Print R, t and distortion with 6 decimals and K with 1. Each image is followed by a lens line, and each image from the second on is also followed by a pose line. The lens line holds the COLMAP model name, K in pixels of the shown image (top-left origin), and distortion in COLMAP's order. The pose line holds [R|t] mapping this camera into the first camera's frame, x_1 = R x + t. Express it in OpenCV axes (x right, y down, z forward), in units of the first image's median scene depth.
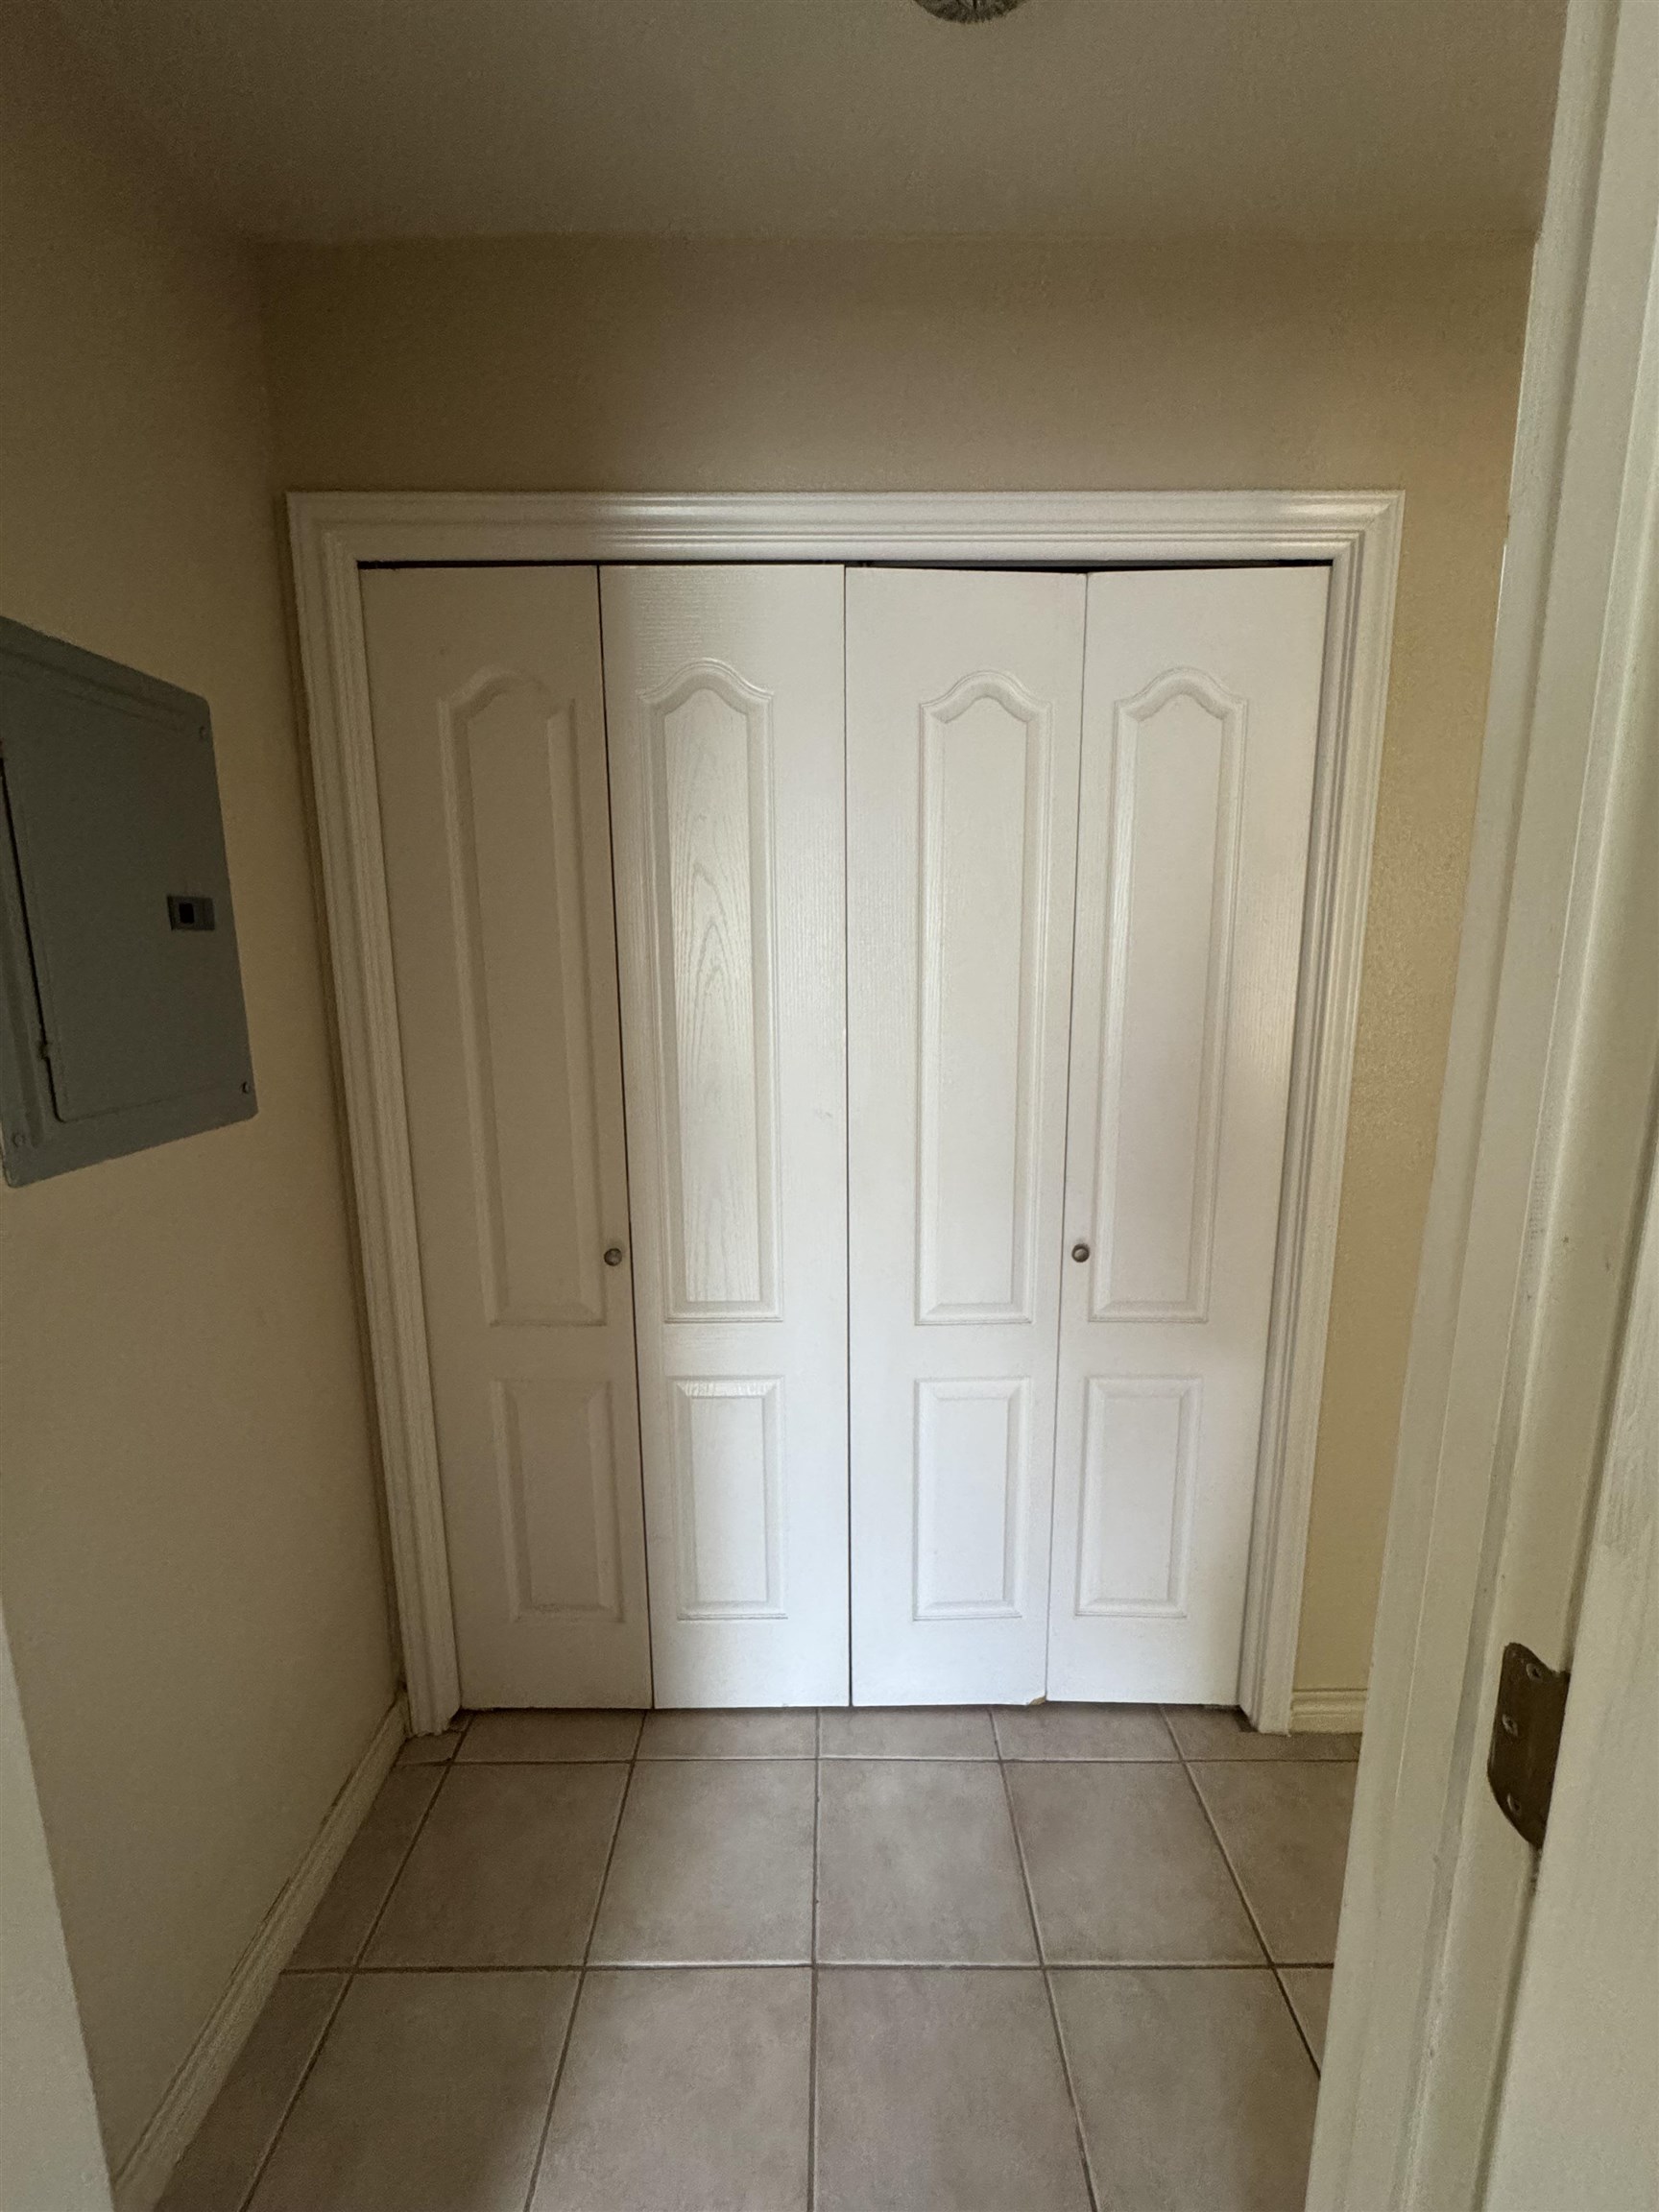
lens RADIAL K [[887.5, 0, 831.4], [0, 887.5, 1112.7], [0, 0, 1]] dist [-0.004464, -0.000479]
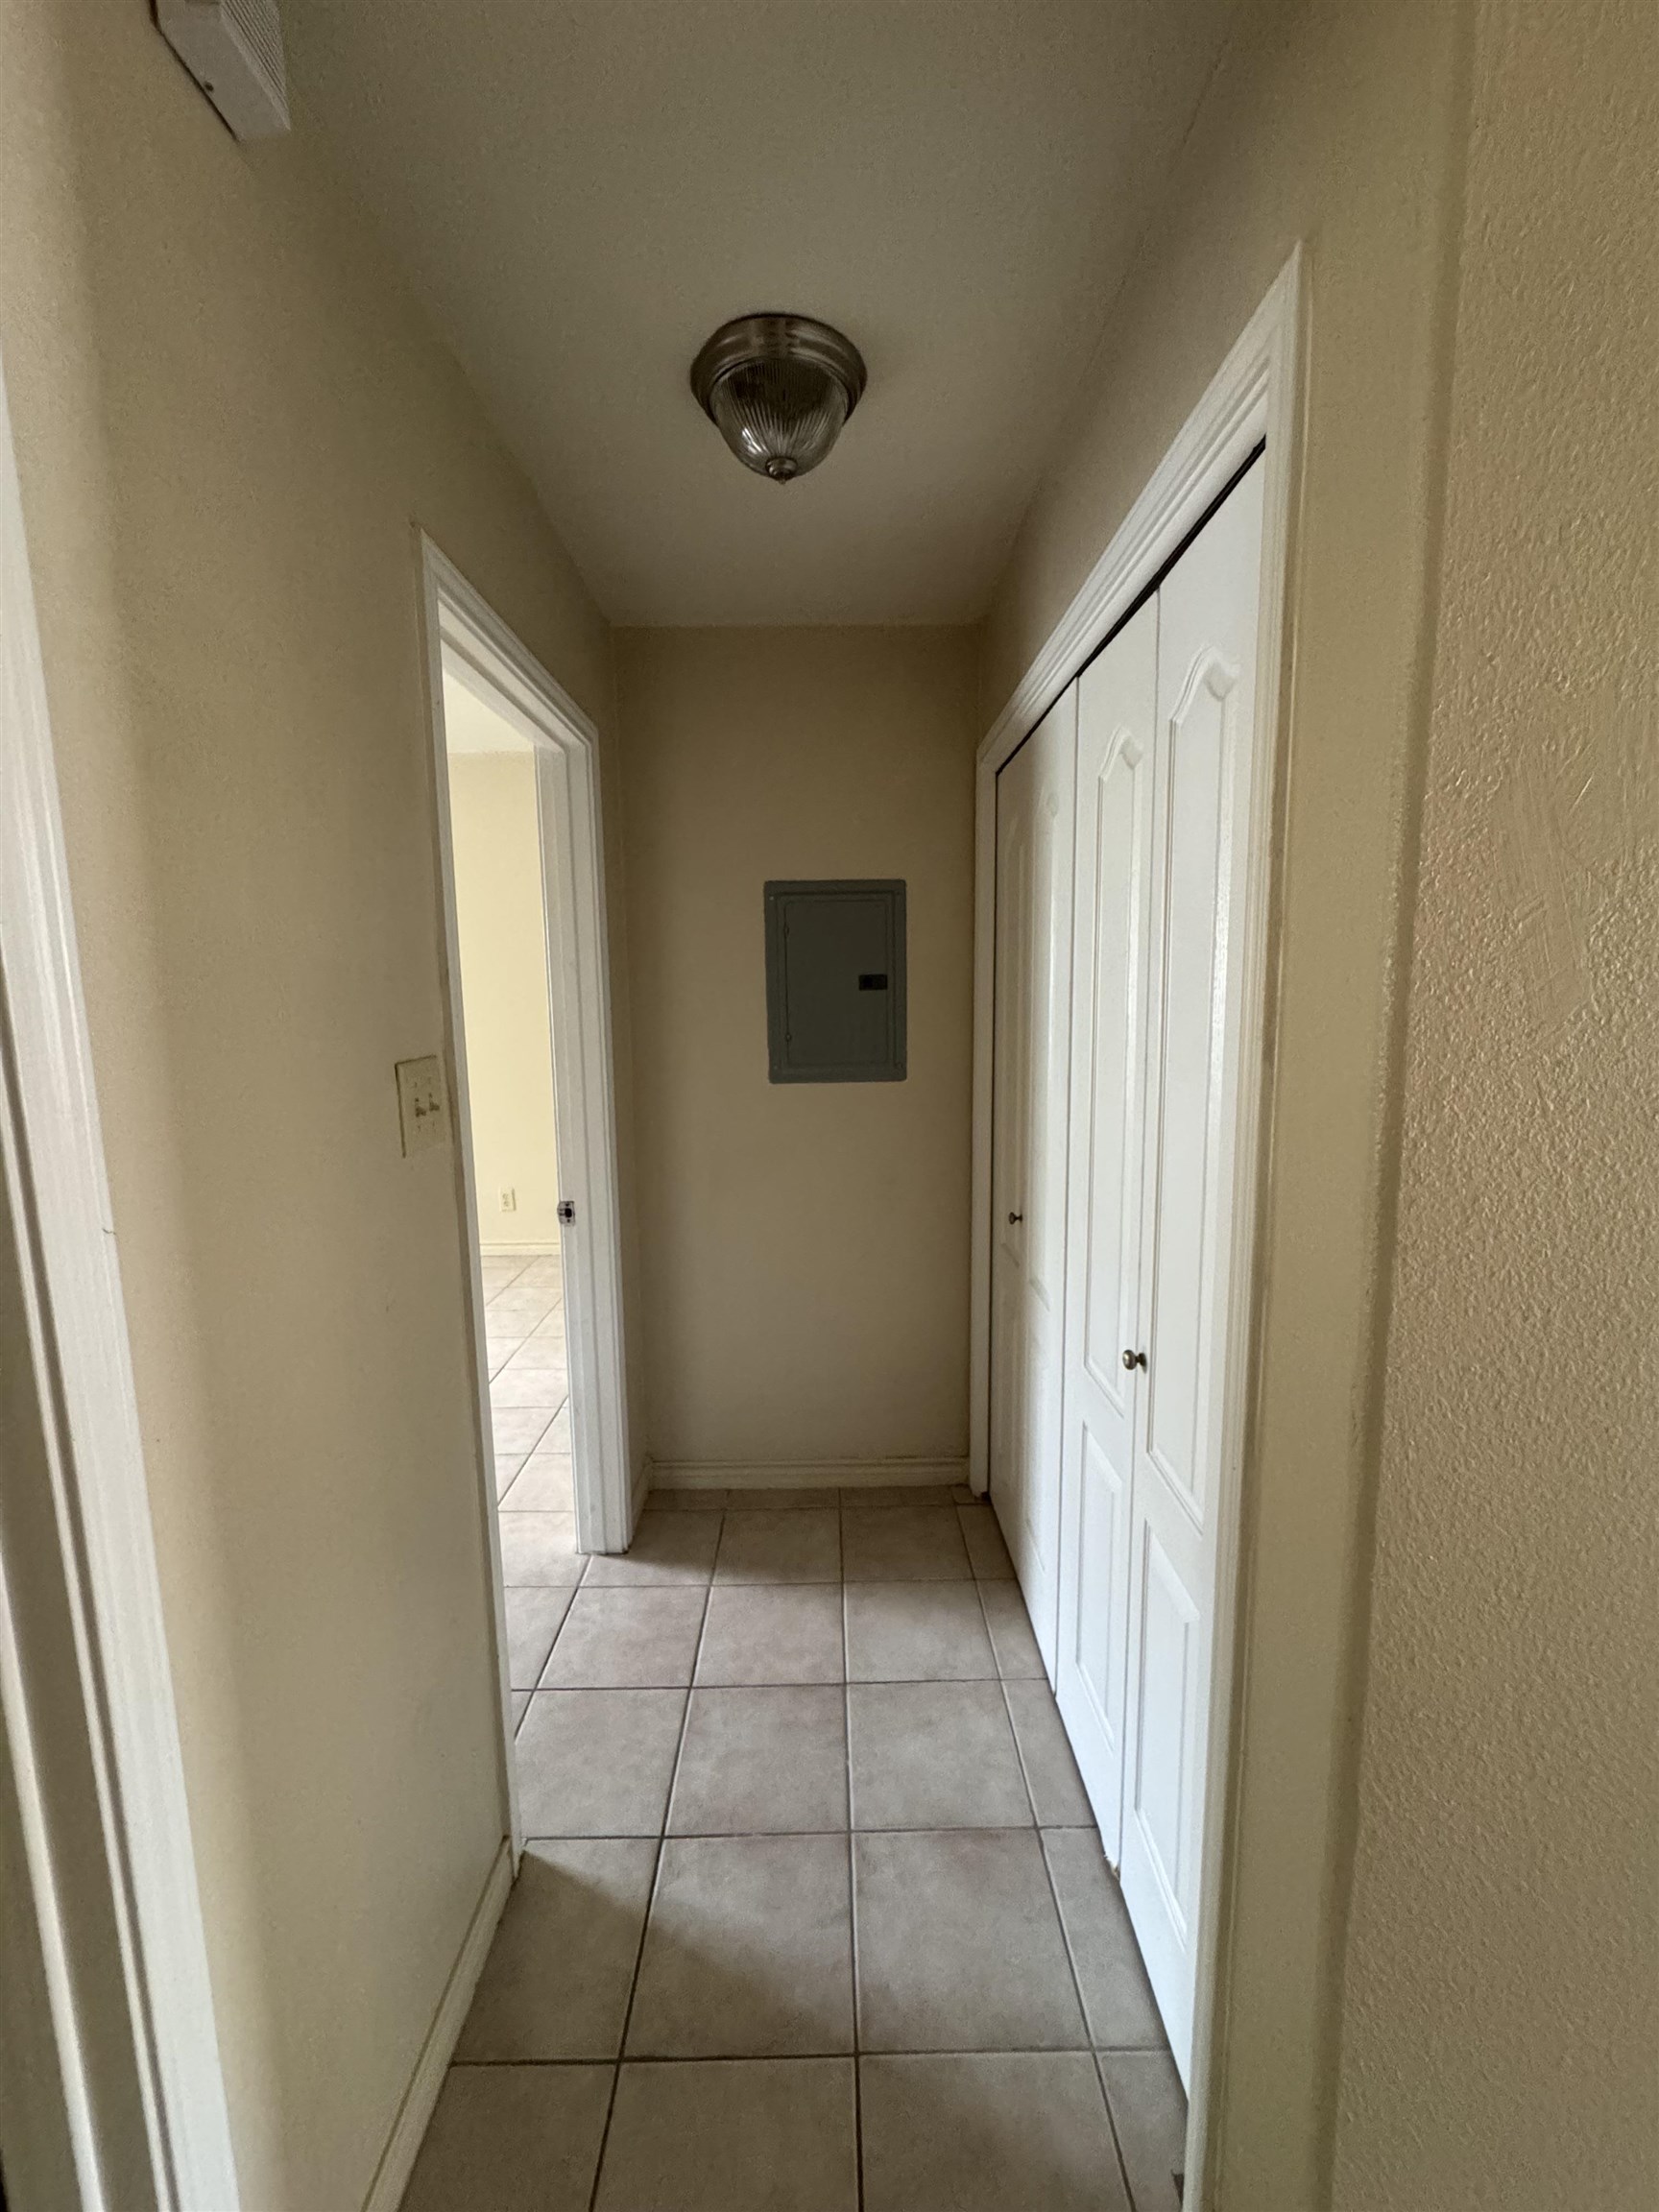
lens RADIAL K [[887.5, 0, 821.9], [0, 887.5, 1110.8], [0, 0, 1]] dist [-0.004464, -0.000479]
pose [[-0.006049, 0.143307, -0.989660, 1.279797], [-0.162101, 0.976448, 0.142385, -0.176130], [0.986756, 0.161286, 0.017323, 0.758510]]
